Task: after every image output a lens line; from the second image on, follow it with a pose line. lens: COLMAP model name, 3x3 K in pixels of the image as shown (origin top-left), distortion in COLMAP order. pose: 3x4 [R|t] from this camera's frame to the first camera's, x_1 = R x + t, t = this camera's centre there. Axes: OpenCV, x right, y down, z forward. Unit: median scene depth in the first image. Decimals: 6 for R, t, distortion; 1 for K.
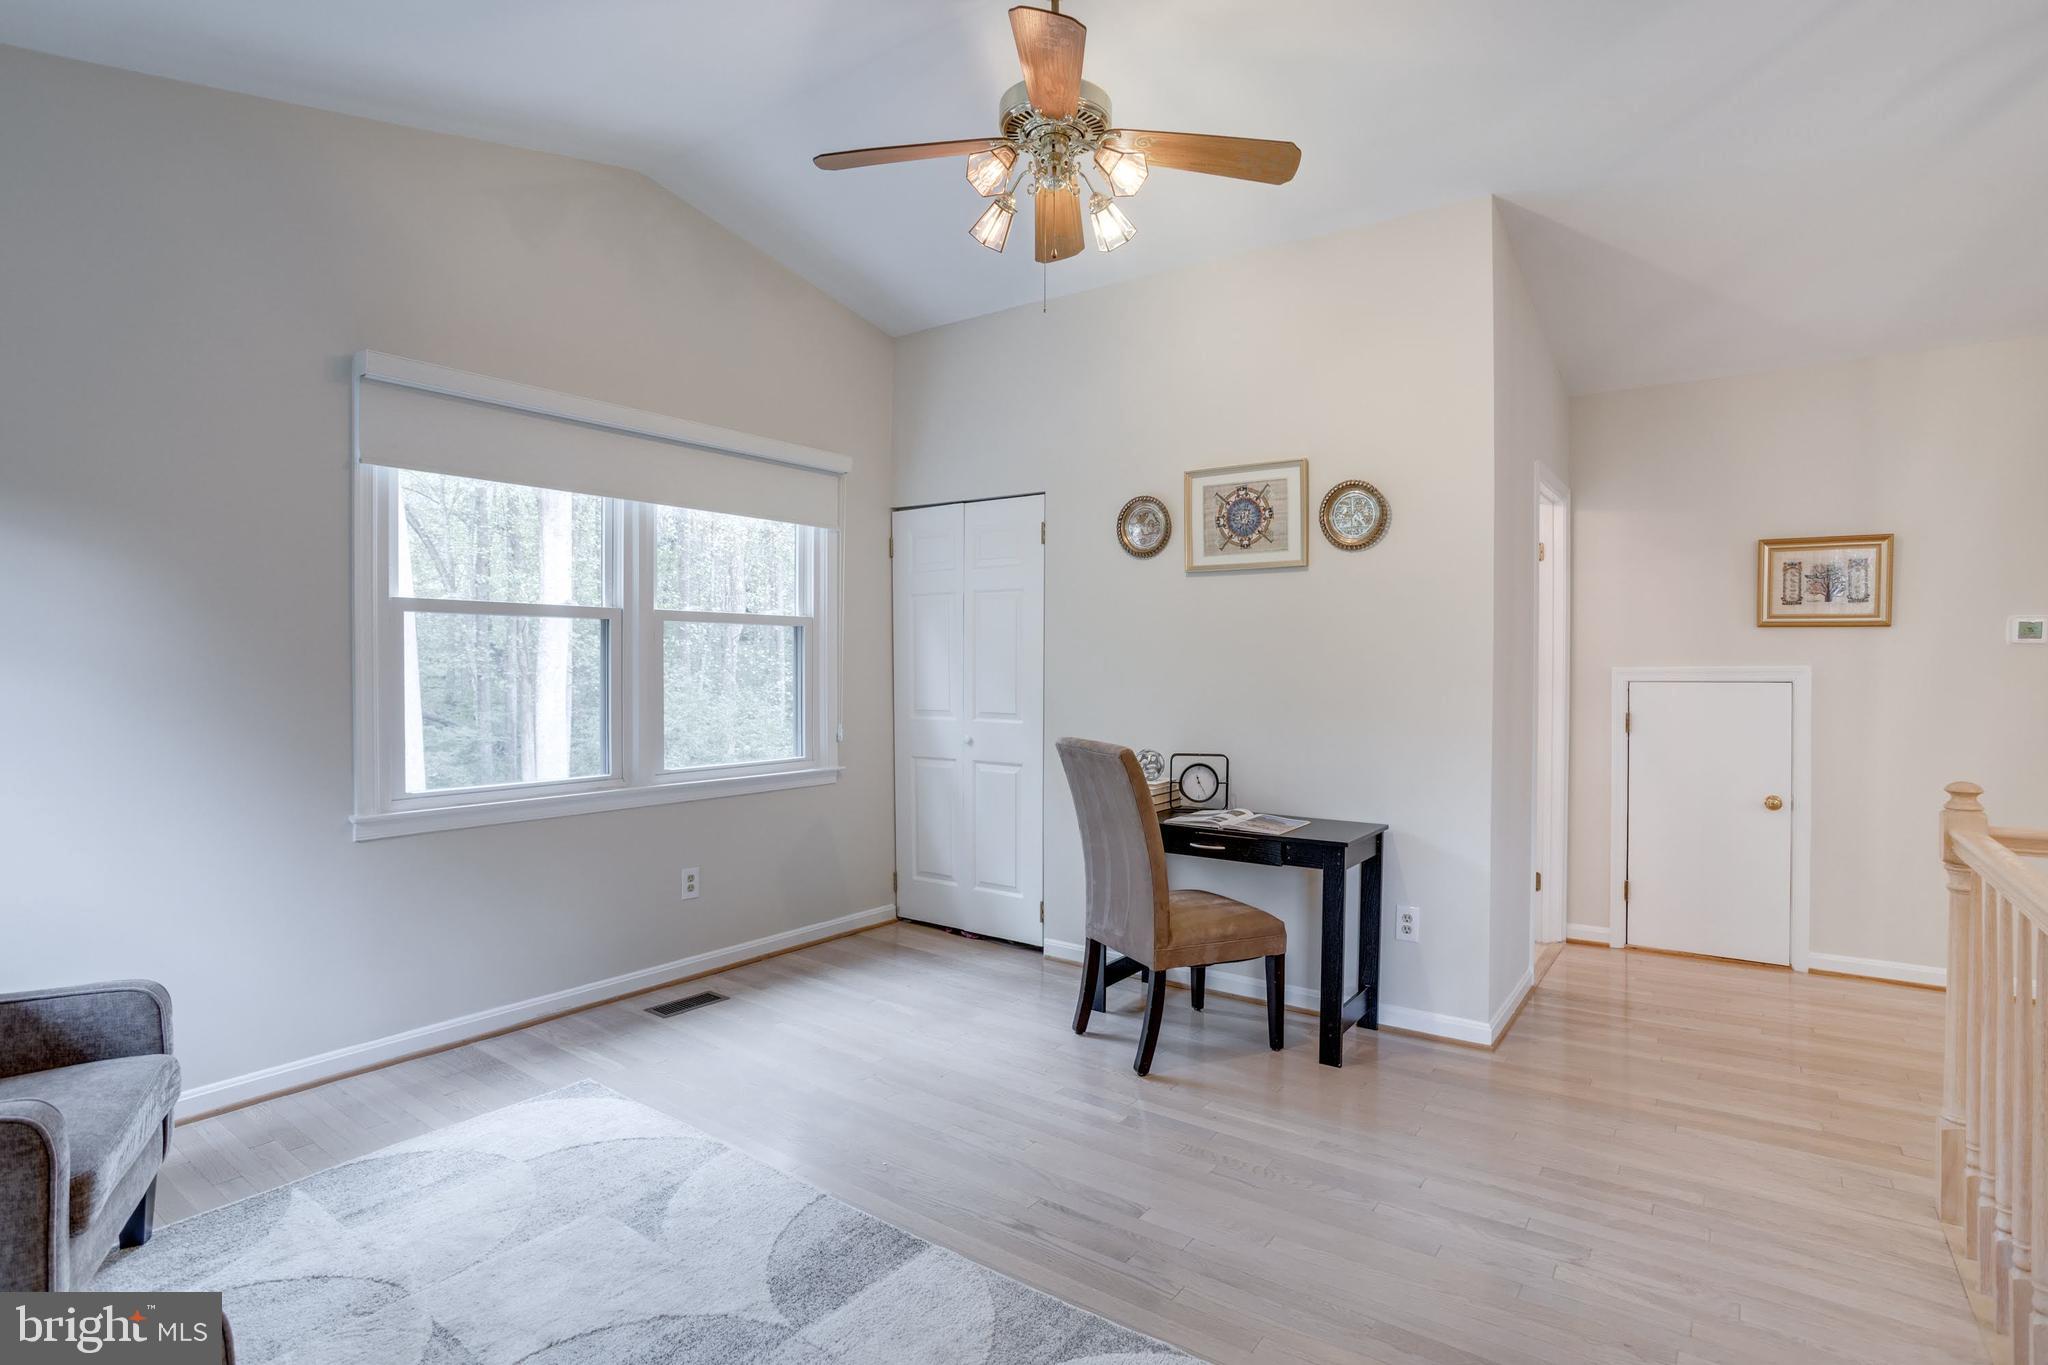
lens RADIAL K [[1011.0, 0, 1028.4], [0, 1011.0, 659.7], [0, 0, 1]] dist [-0.059436, 0.028485]
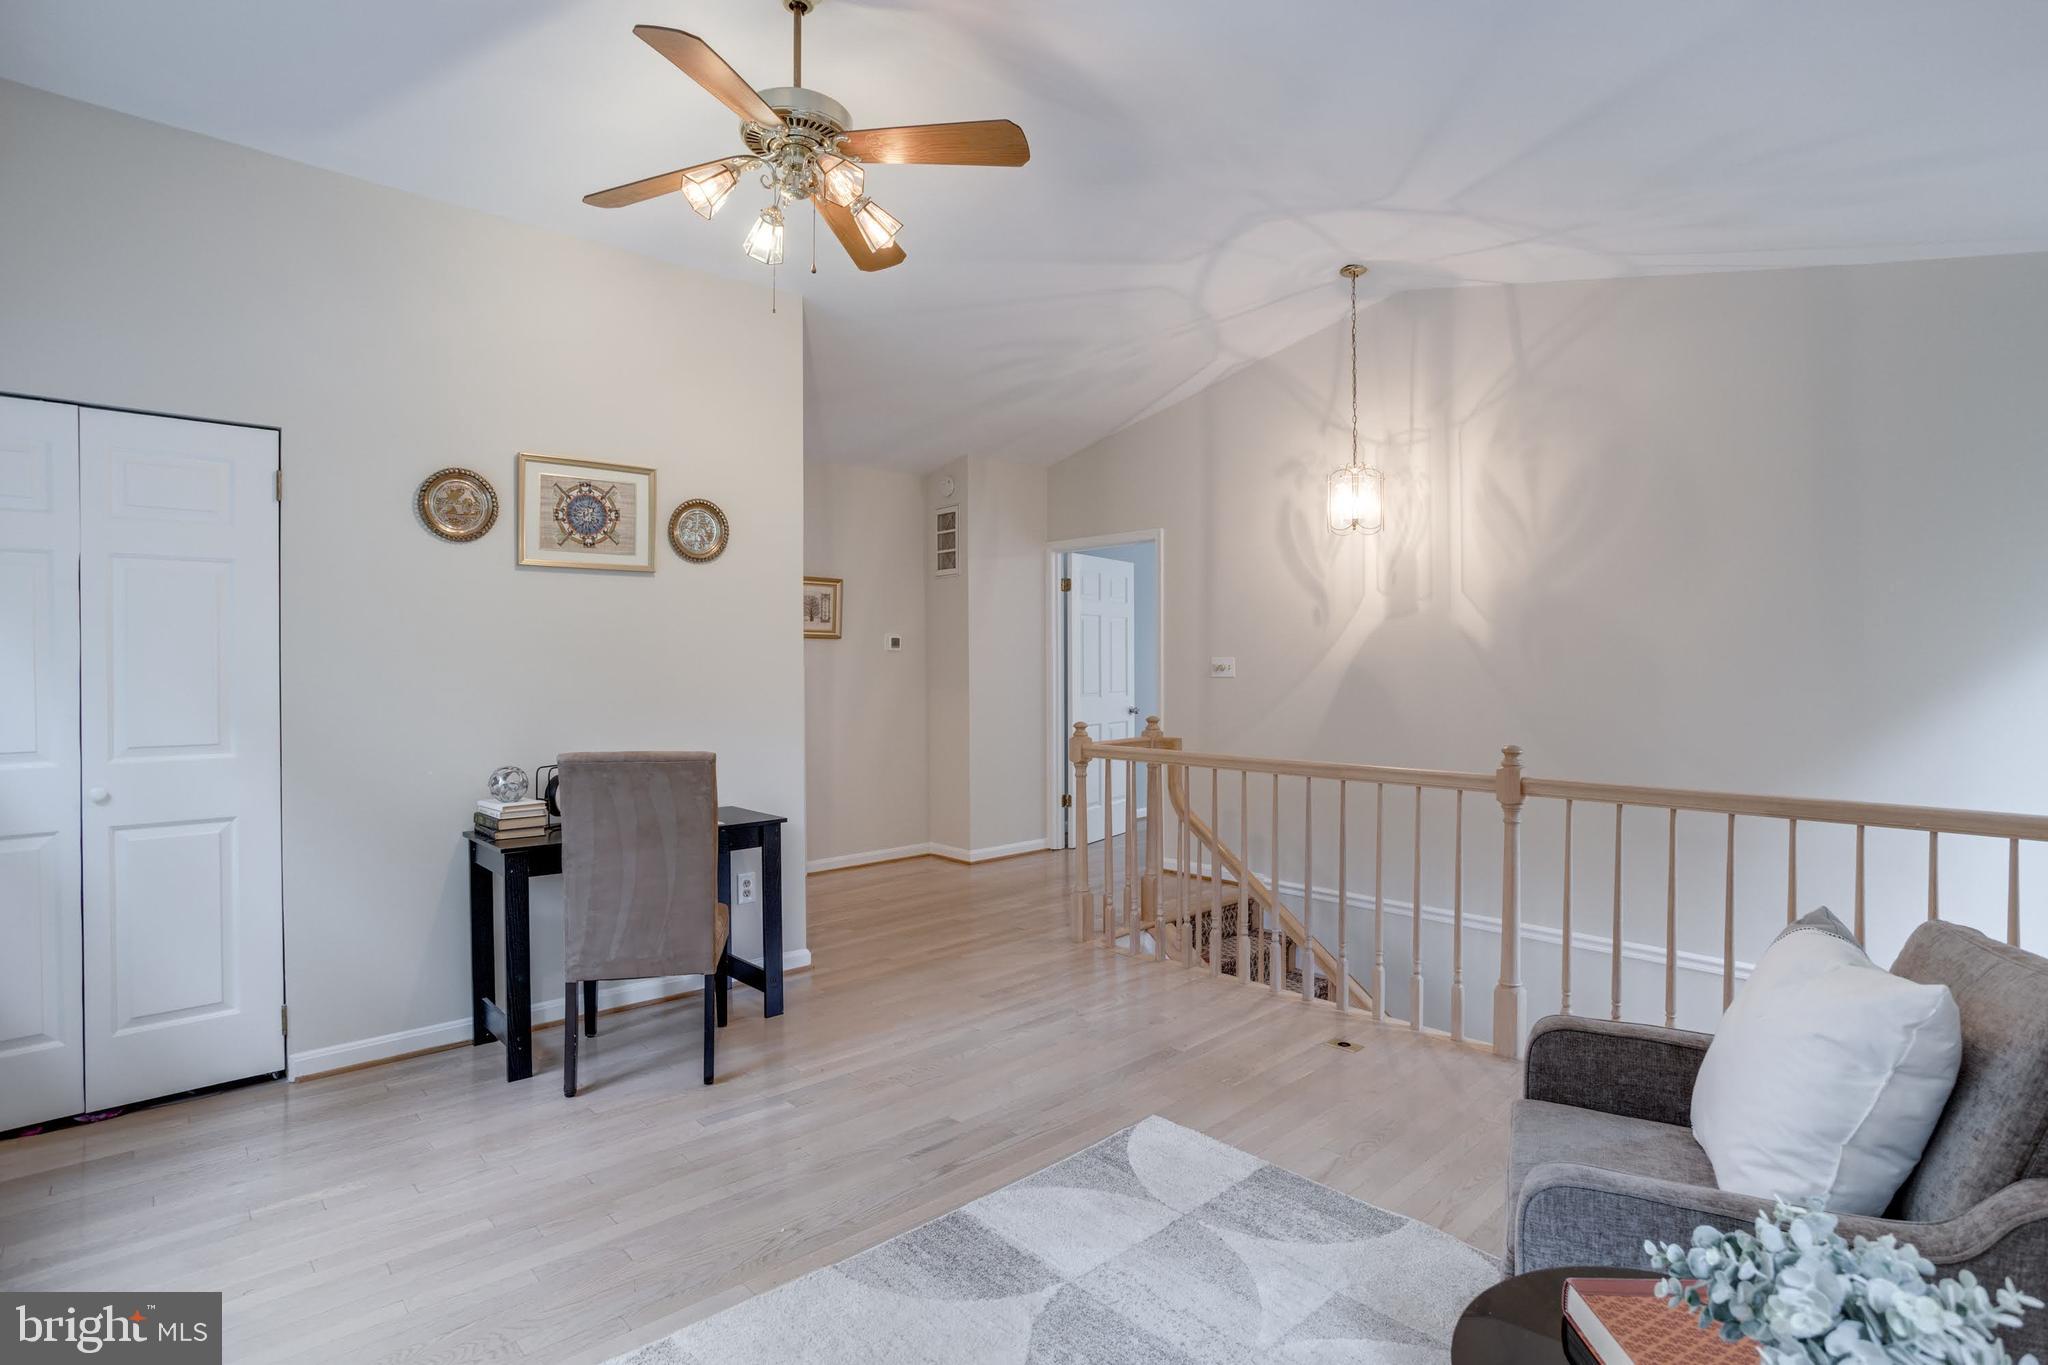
lens RADIAL K [[1011.0, 0, 1028.4], [0, 1011.0, 659.7], [0, 0, 1]] dist [-0.059436, 0.028485]
pose [[0.211538, -0.003656, 0.977363, -0.646218], [0.003226, 0.999990, 0.003042, -0.004930], [-0.977364, 0.002509, 0.211548, 0.398751]]
